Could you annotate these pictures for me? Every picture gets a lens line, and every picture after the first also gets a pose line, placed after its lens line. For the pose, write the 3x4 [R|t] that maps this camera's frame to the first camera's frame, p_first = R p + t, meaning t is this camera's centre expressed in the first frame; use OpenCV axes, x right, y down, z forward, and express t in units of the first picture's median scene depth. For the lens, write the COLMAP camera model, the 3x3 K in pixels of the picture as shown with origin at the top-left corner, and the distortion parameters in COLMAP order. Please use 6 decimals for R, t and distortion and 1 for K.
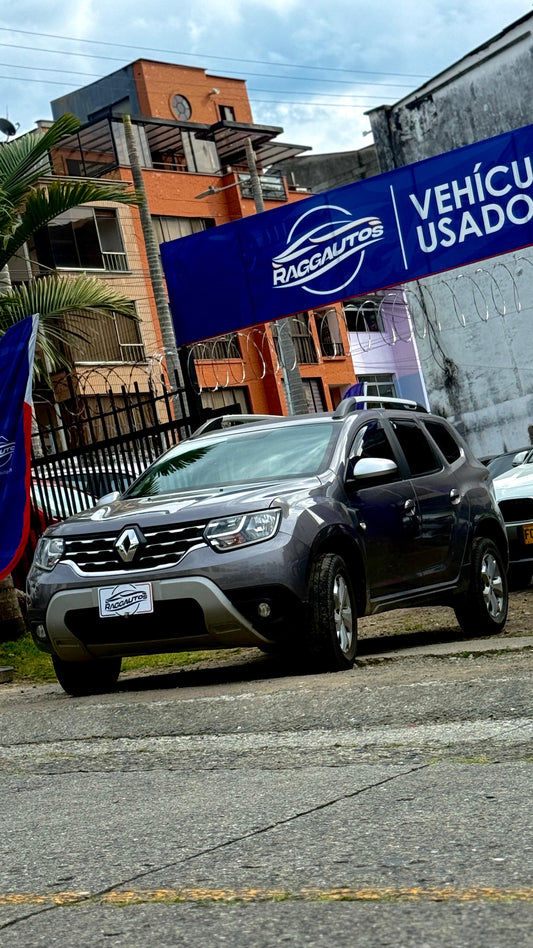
lens RADIAL K [[1570.9, 0, 266.5], [0, 1570.9, 474.0], [0, 0, 1]] dist [0.053522, 0.051010]
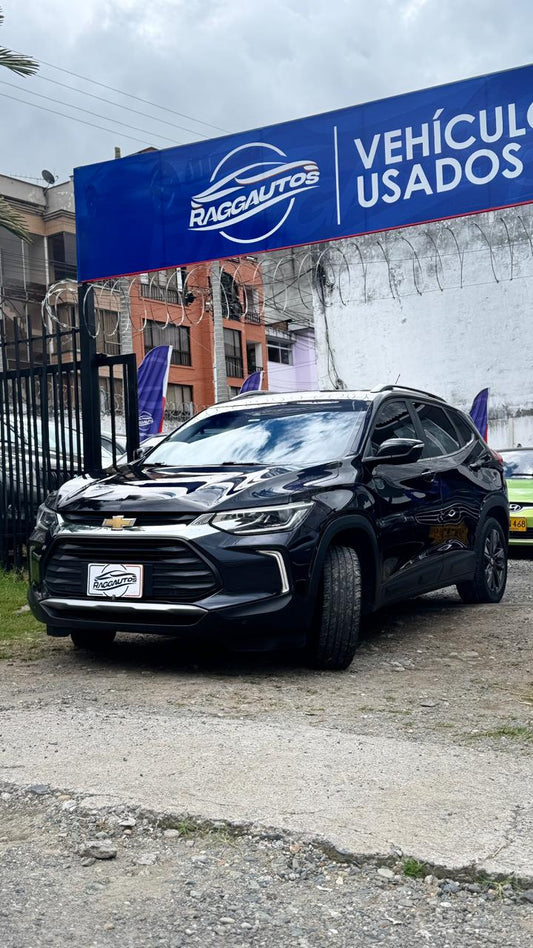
lens RADIAL K [[1045.4, 0, 266.5], [0, 1045.4, 474.0], [0, 0, 1]] dist [0.203802, -0.456620]
pose [[0.987597, 0.142815, 0.065242, 0.029869], [-0.143982, 0.989488, 0.013532, 0.005758], [-0.062623, -0.022758, 0.997778, 0.401816]]
